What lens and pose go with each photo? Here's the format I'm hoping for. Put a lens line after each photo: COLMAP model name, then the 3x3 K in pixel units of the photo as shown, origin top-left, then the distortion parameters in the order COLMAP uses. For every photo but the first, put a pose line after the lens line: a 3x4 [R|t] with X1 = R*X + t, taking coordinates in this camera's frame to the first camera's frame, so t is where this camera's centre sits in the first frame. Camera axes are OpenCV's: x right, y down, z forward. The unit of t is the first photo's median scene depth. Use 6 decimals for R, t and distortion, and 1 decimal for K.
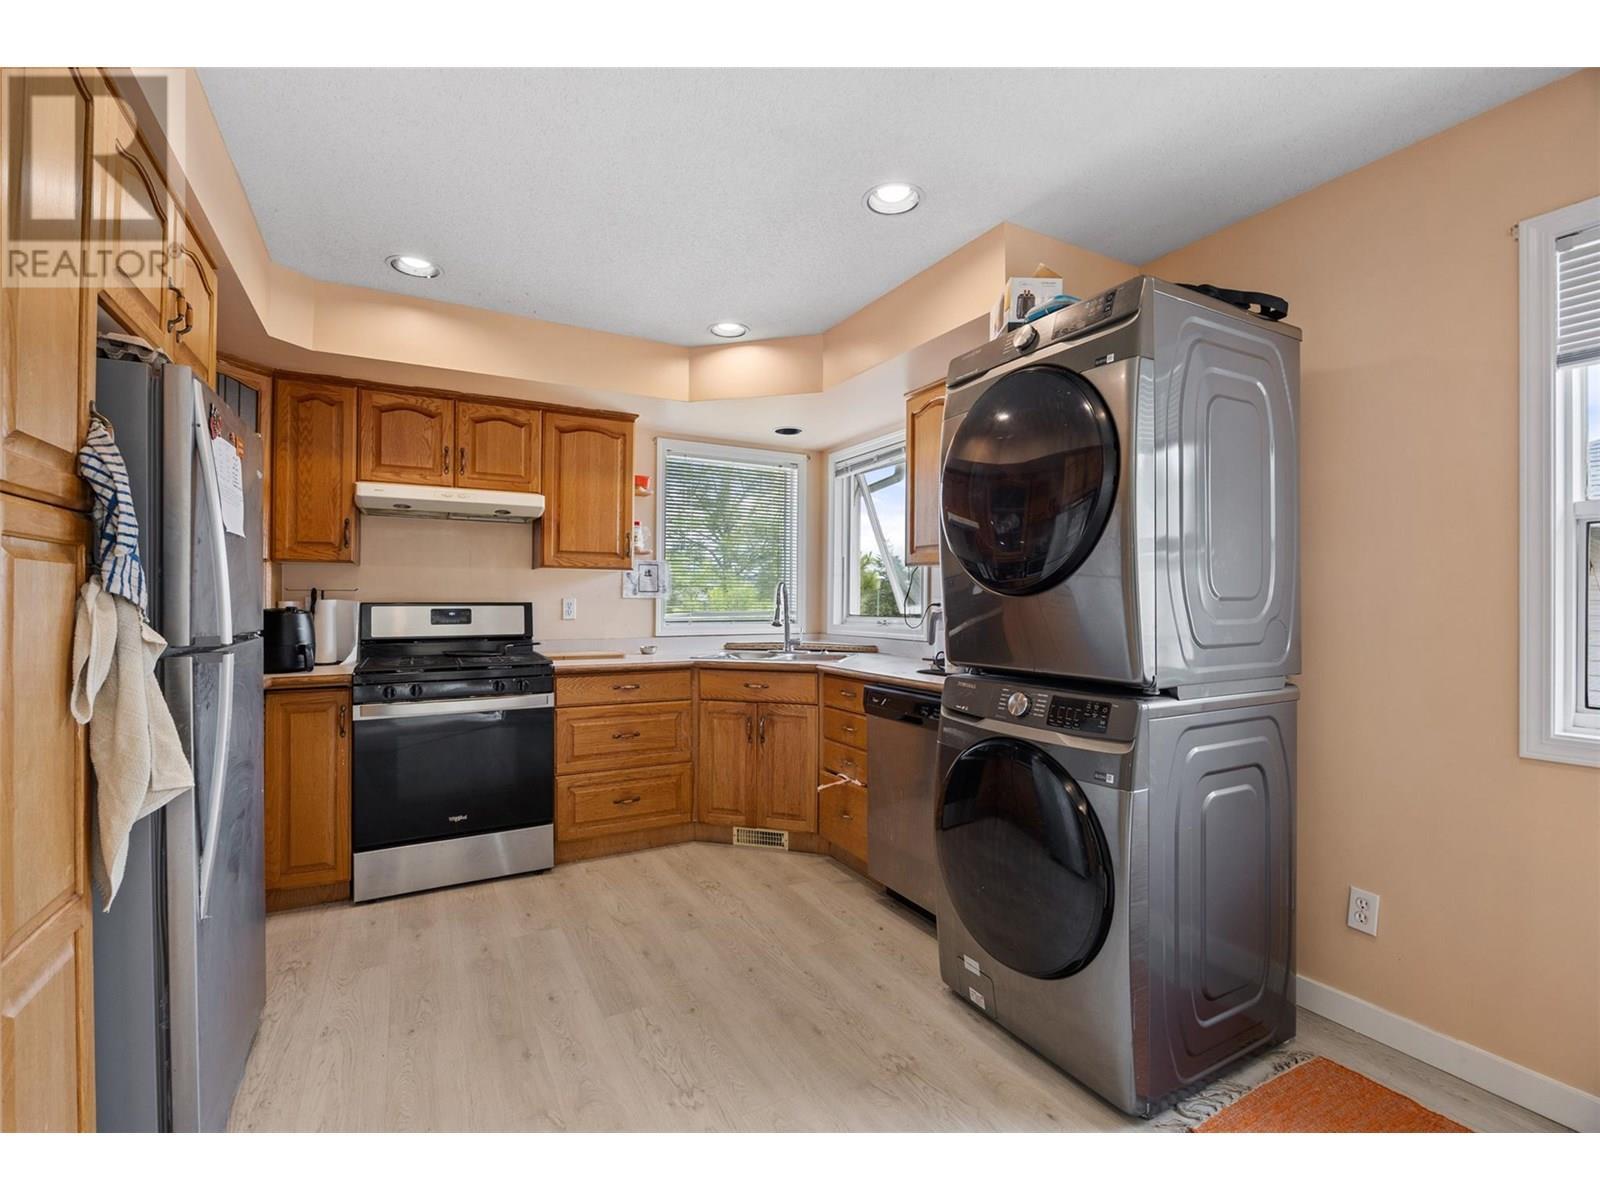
lens RADIAL K [[711.1, 0, 809.9], [0, 711.1, 600.3], [0, 0, 1]] dist [-0.013167, -0.000487]
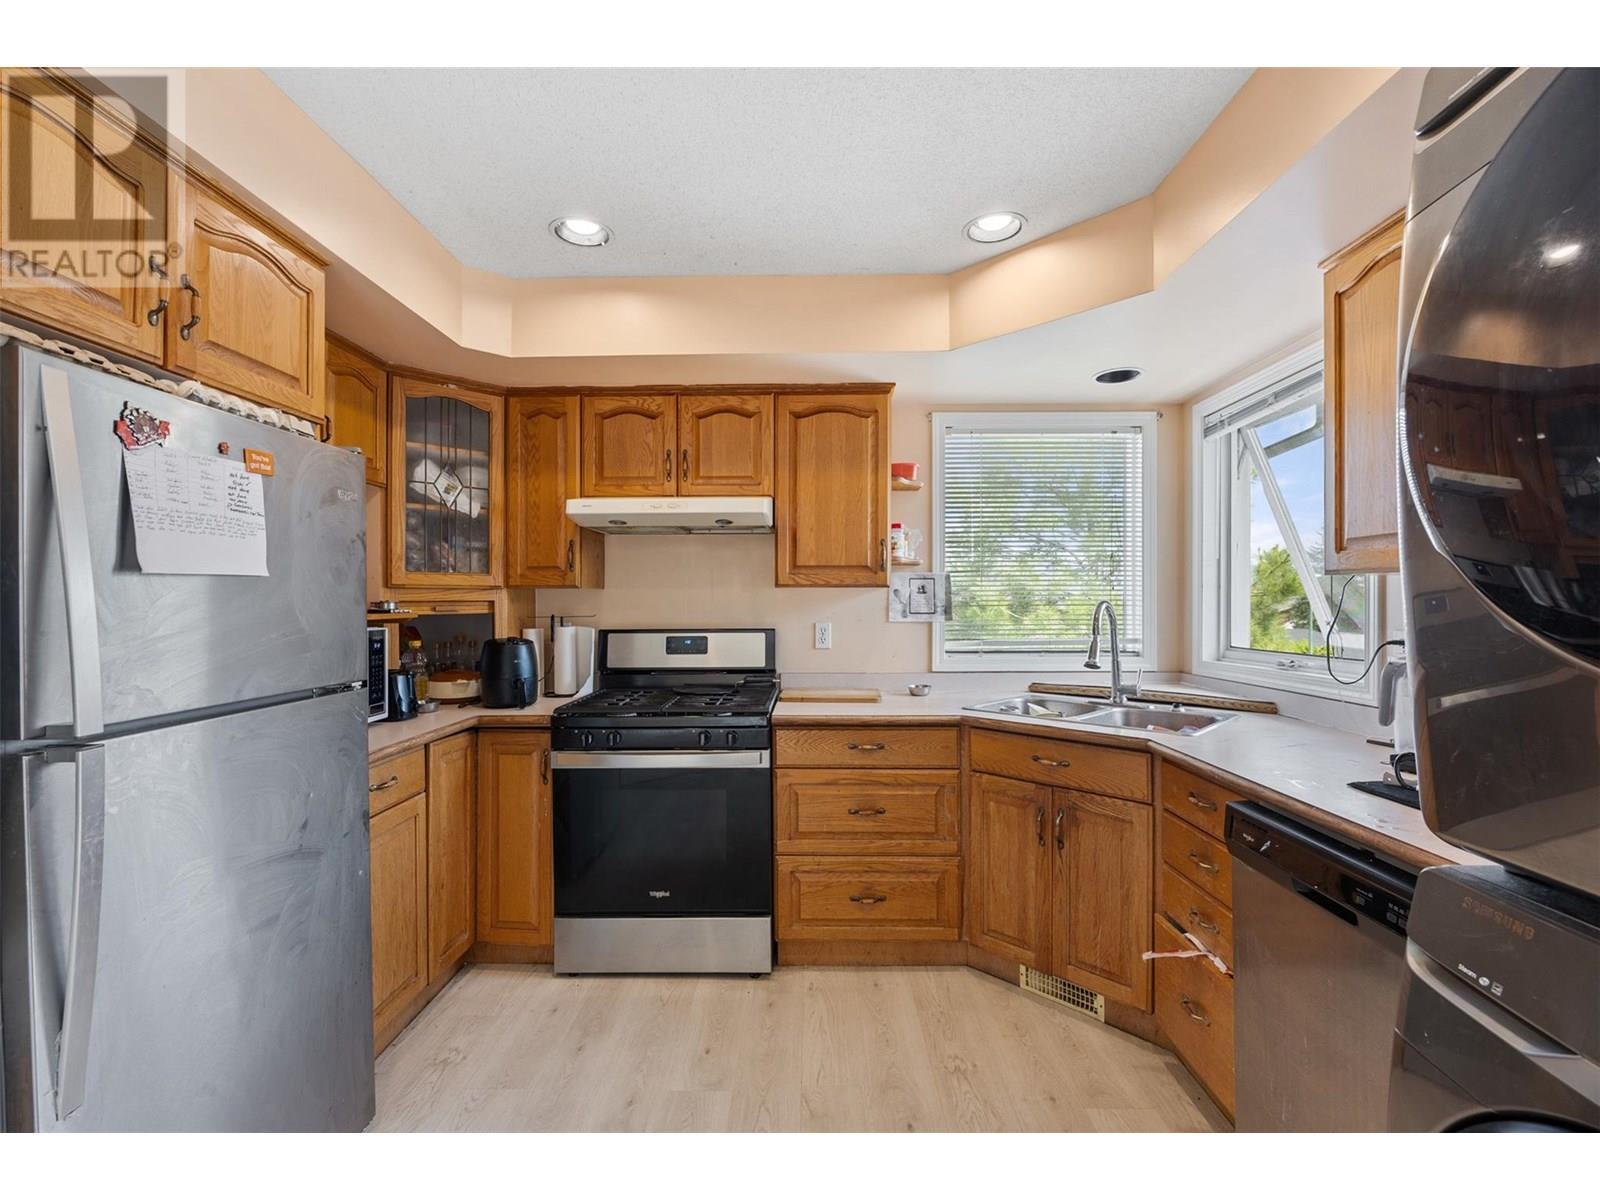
lens RADIAL K [[711.1, 0, 802.1], [0, 711.1, 601.5], [0, 0, 1]] dist [-0.013167, -0.000487]
pose [[0.862629, -0.006886, -0.505790, 0.061255], [0.005111, 0.999975, -0.004897, -0.026652], [0.505811, 0.001640, 0.862643, 0.323906]]
